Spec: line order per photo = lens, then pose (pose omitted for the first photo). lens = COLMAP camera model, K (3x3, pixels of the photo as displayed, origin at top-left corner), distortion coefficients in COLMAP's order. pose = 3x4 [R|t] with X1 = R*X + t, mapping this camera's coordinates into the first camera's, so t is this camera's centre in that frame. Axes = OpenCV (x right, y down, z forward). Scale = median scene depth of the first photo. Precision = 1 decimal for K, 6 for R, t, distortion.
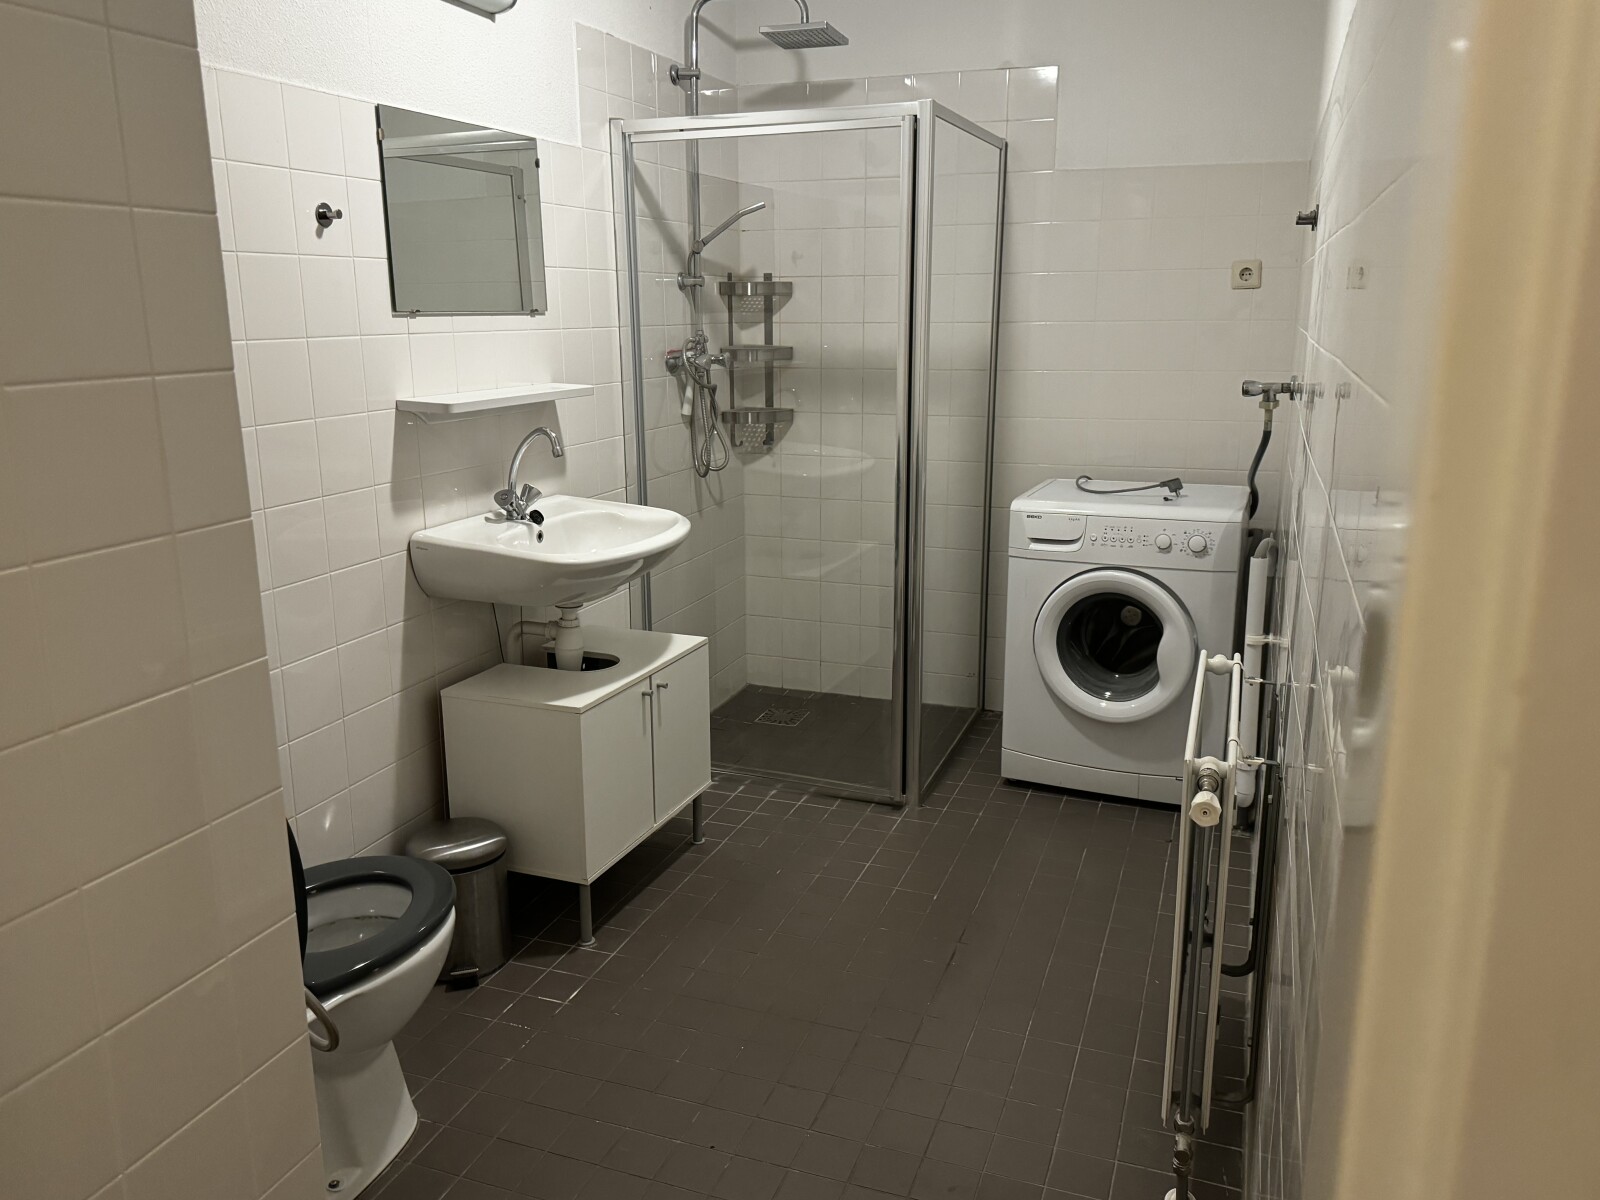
lens RADIAL K [[1198.4, 0, 800.0], [0, 1198.4, 600.0], [0, 0, 1]] dist [0.161656, -0.322066]
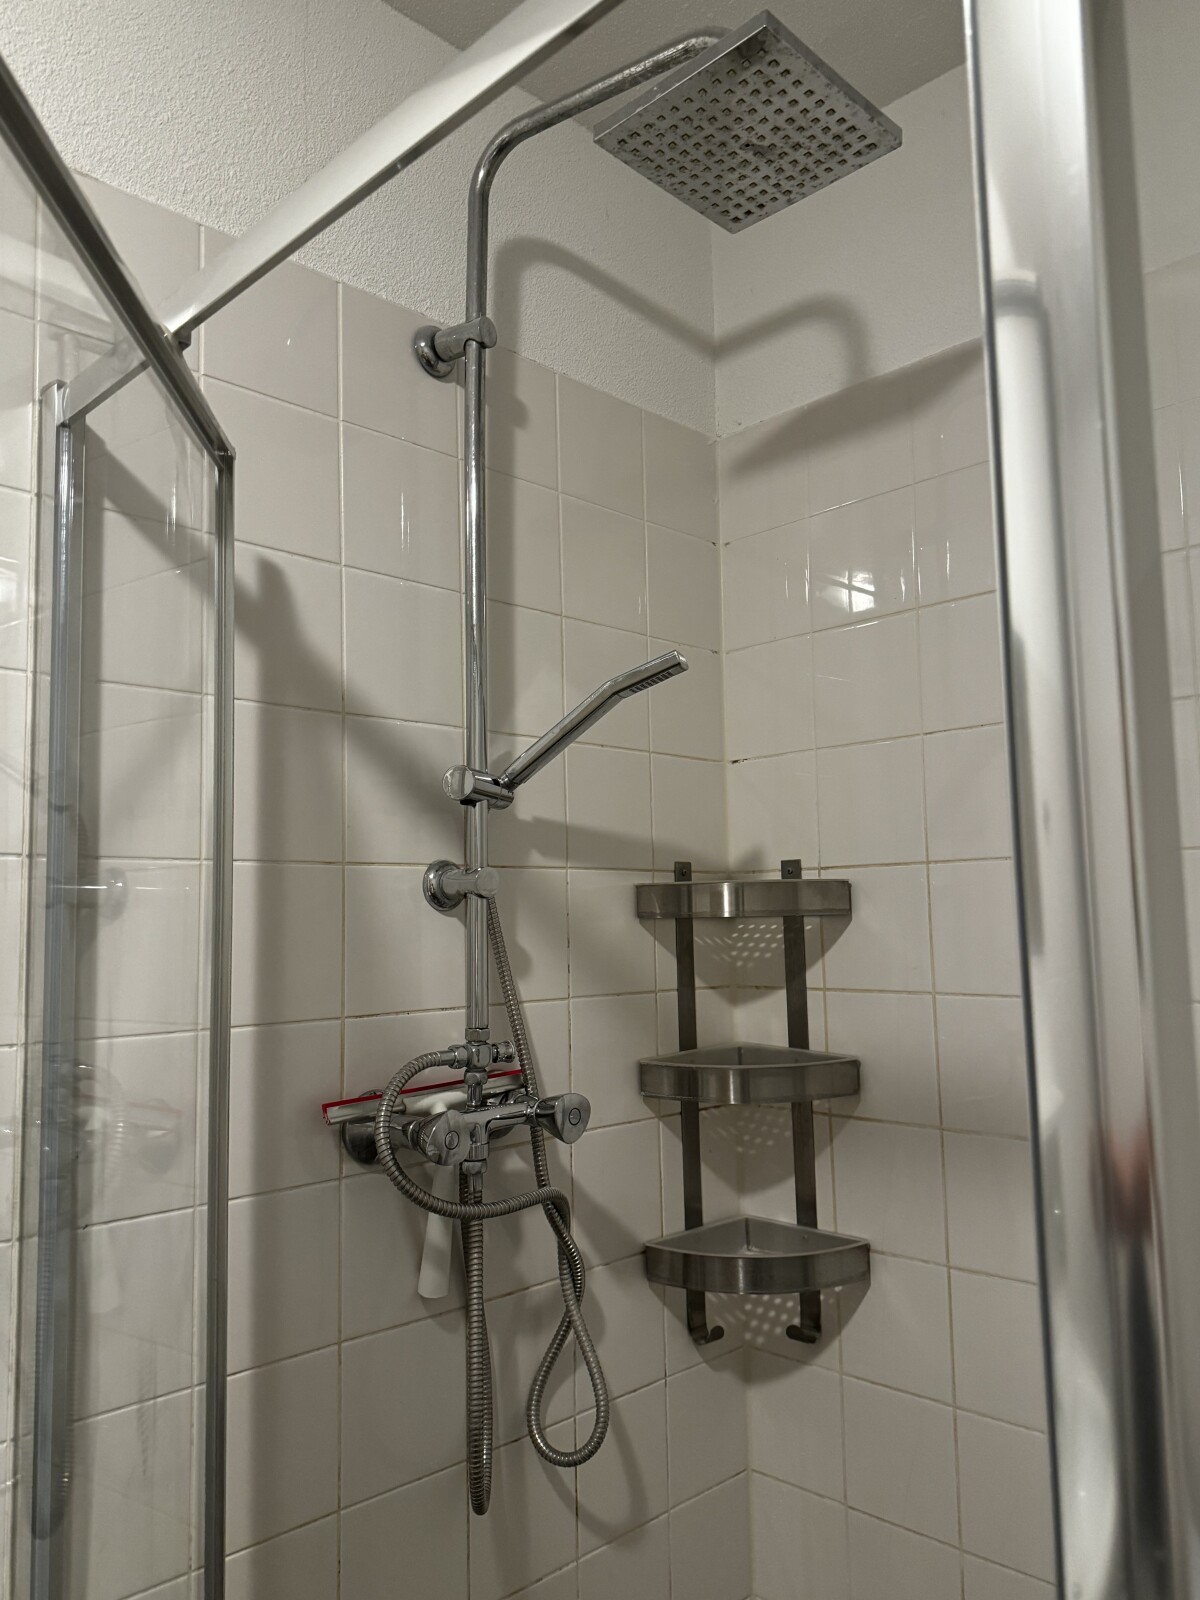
lens RADIAL K [[1198.4, 0, 601.7], [0, 1198.4, 806.5], [0, 0, 1]] dist [0.161656, -0.322066]
pose [[0.902190, -0.055521, -0.427751, 0.080715], [-0.083529, 0.950422, -0.299536, -0.169069], [0.423174, 0.305967, 0.852823, 0.652540]]
